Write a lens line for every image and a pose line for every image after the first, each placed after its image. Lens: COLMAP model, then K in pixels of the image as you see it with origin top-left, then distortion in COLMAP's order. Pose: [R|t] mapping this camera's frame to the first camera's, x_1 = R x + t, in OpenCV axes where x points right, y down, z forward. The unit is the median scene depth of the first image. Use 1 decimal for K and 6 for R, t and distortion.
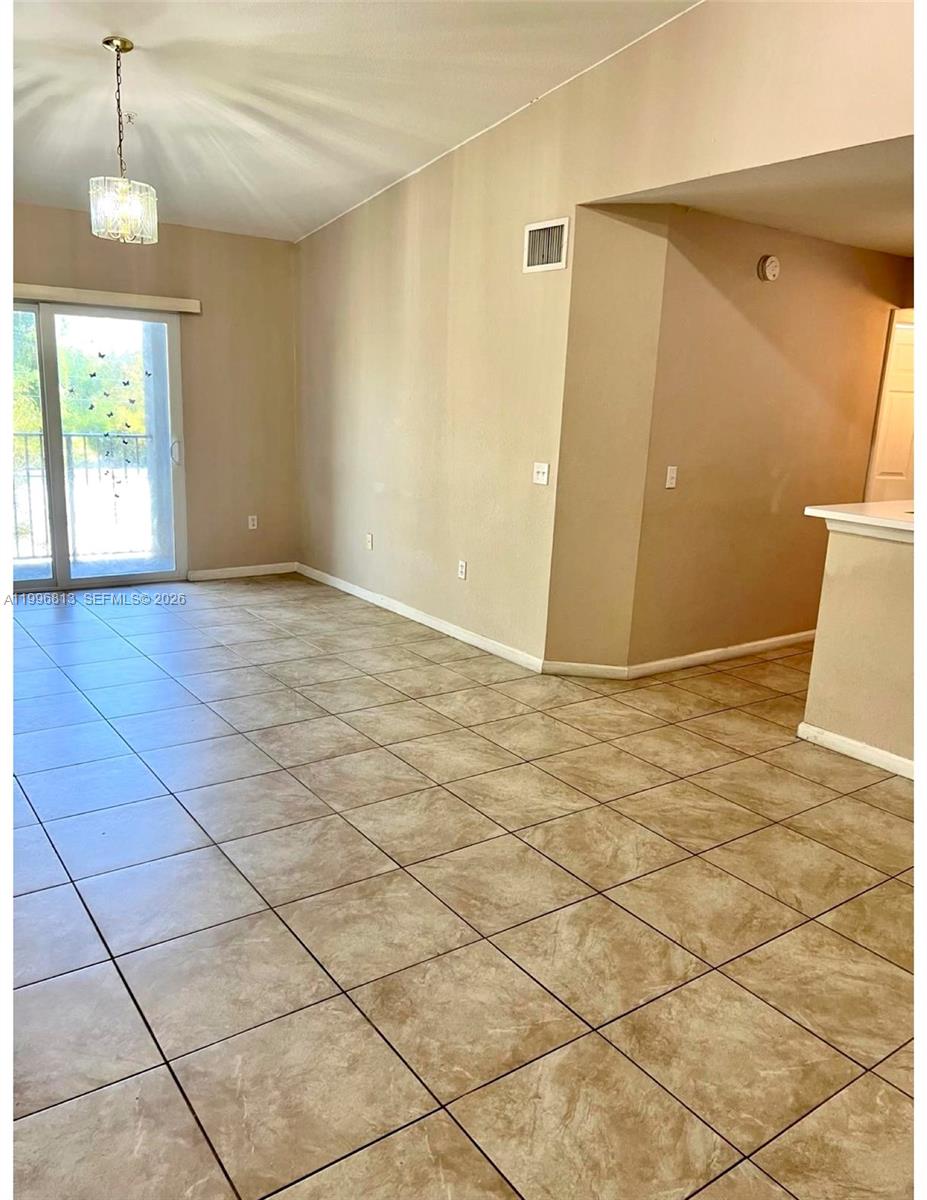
lens RADIAL K [[890.9, 0, 461.4], [0, 890.9, 601.9], [0, 0, 1]] dist [0.008994, -0.019660]
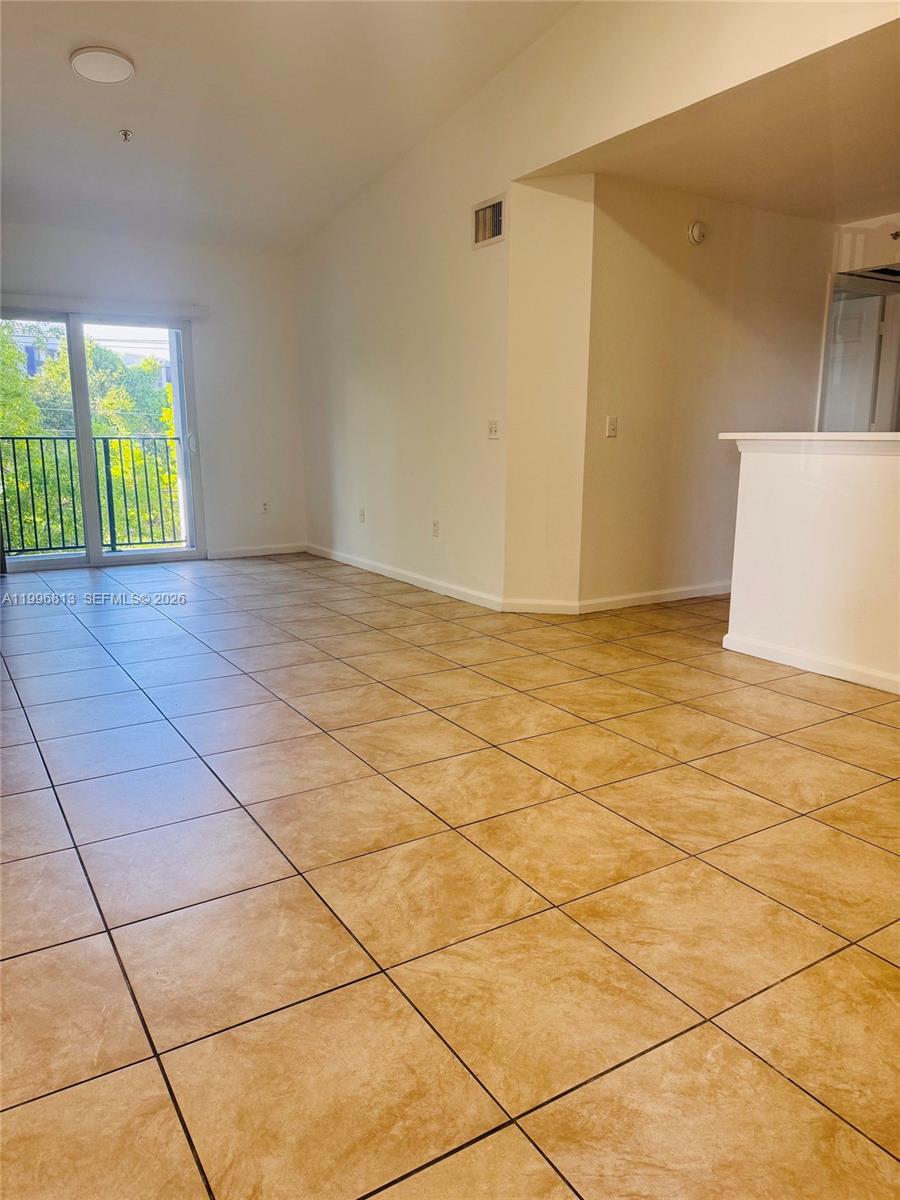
lens RADIAL K [[826.8, 0, 447.9], [0, 826.8, 596.8], [0, 0, 1]] dist [0.033449, -0.017753]
pose [[0.996802, -0.028905, -0.074505, 0.152580], [0.026110, 0.998928, -0.038226, 0.149728], [0.075530, 0.036158, 0.996488, -0.040322]]
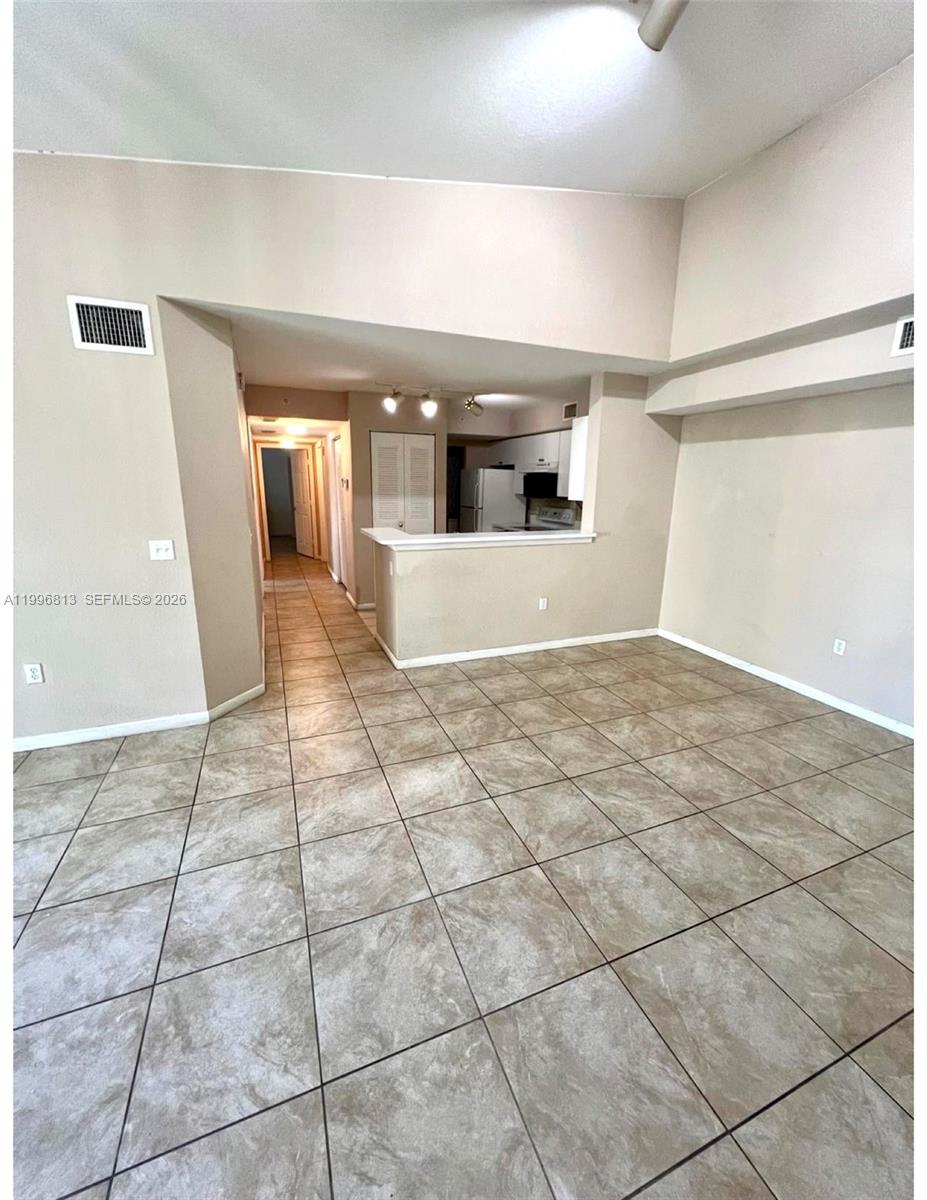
lens RADIAL K [[486.8, 0, 461.4], [0, 486.8, 592.2], [0, 0, 1]] dist [-0.002003, -0.000180]
pose [[0.234997, -0.259033, 0.936845, -0.560741], [0.217305, 0.953441, 0.209114, -0.207421], [-0.947394, 0.154440, 0.280345, 0.748234]]
